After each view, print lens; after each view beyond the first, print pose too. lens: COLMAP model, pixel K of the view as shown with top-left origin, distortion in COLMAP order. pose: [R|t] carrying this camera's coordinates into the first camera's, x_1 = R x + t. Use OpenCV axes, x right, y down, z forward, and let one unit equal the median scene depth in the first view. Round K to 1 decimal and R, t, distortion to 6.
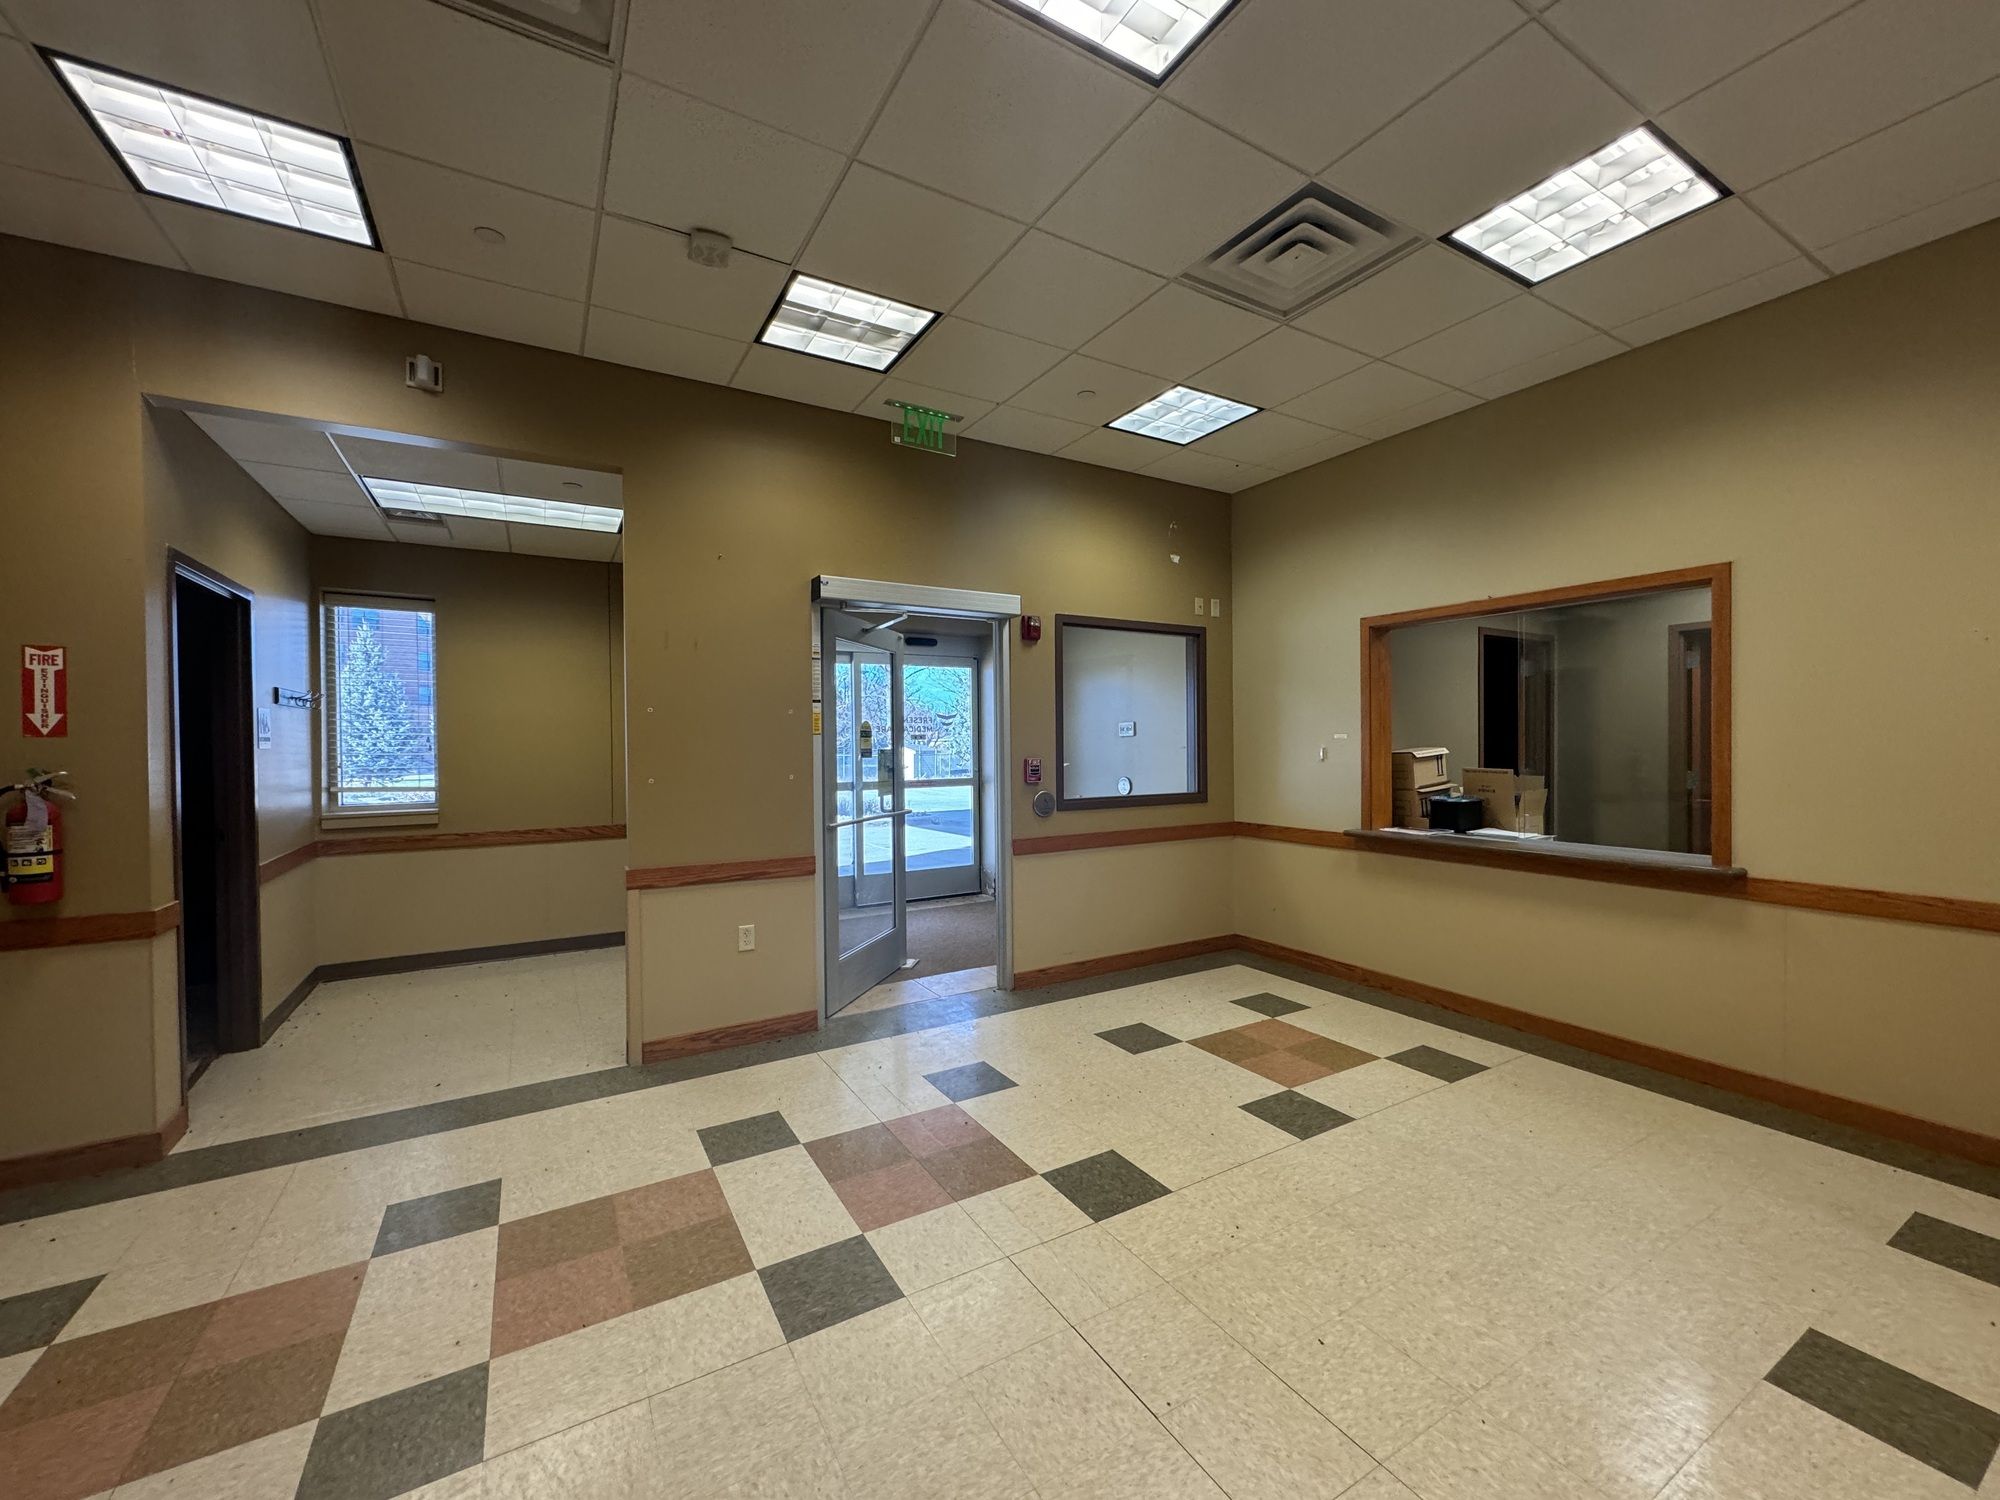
lens RADIAL K [[795.1, 0, 997.7], [0, 795.1, 751.8], [0, 0, 1]] dist [-0.001993, -0.000267]
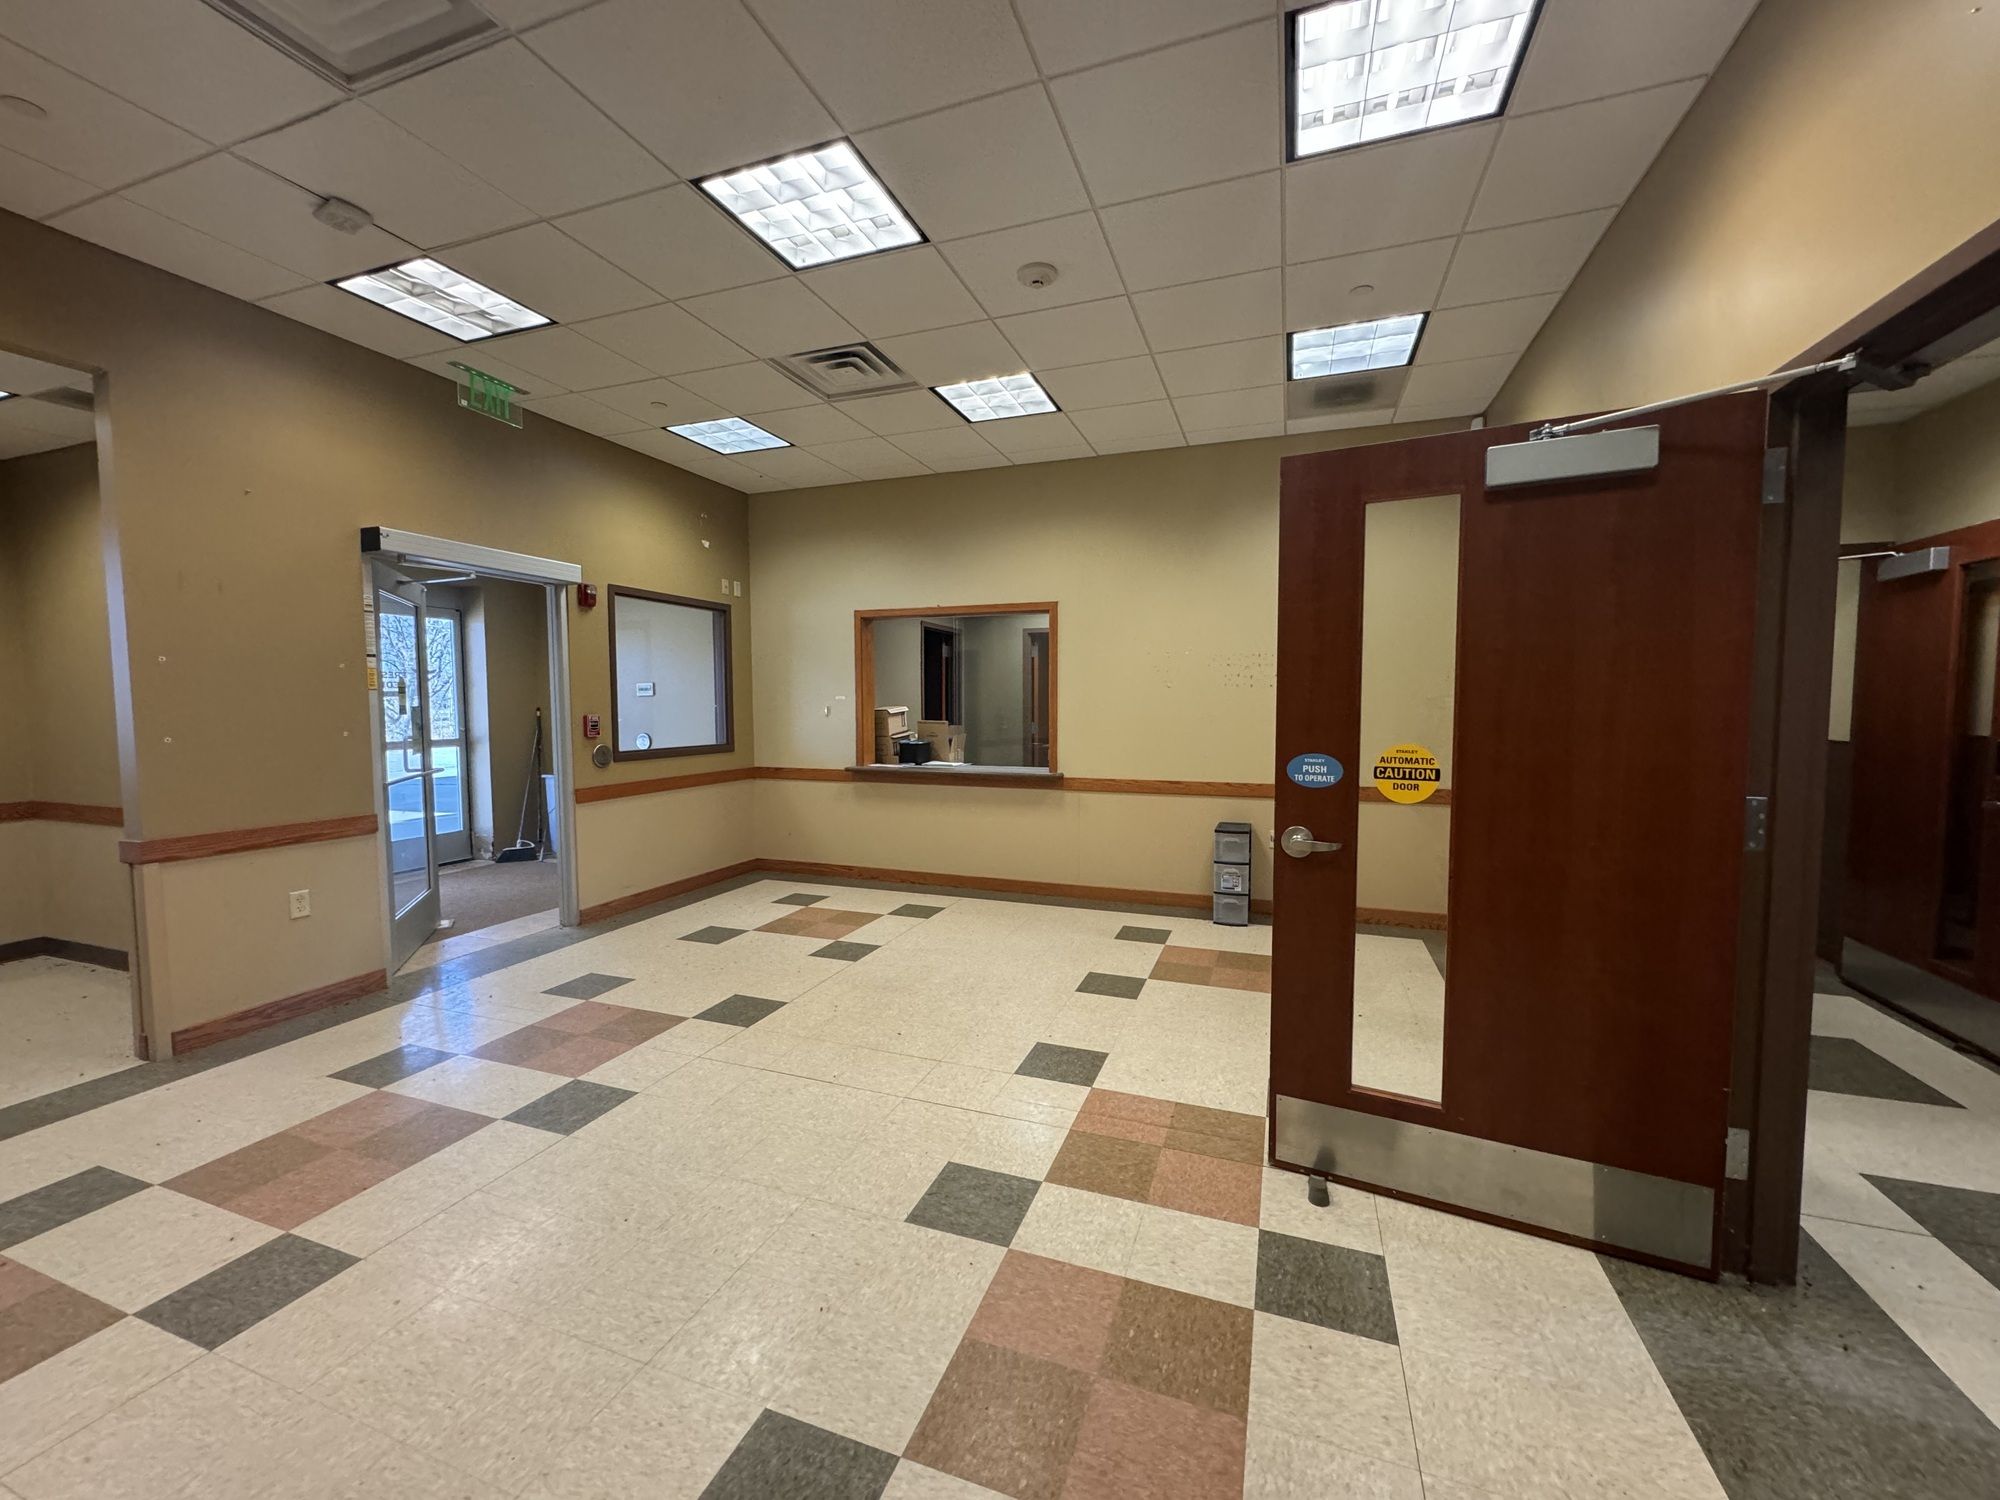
lens RADIAL K [[795.1, 0, 997.7], [0, 795.1, 751.8], [0, 0, 1]] dist [-0.001993, -0.000267]
pose [[0.771958, -0.032533, 0.634841, -0.248246], [0.001542, 0.998782, 0.049308, 0.007053], [-0.635672, -0.037085, 0.771068, -0.232393]]
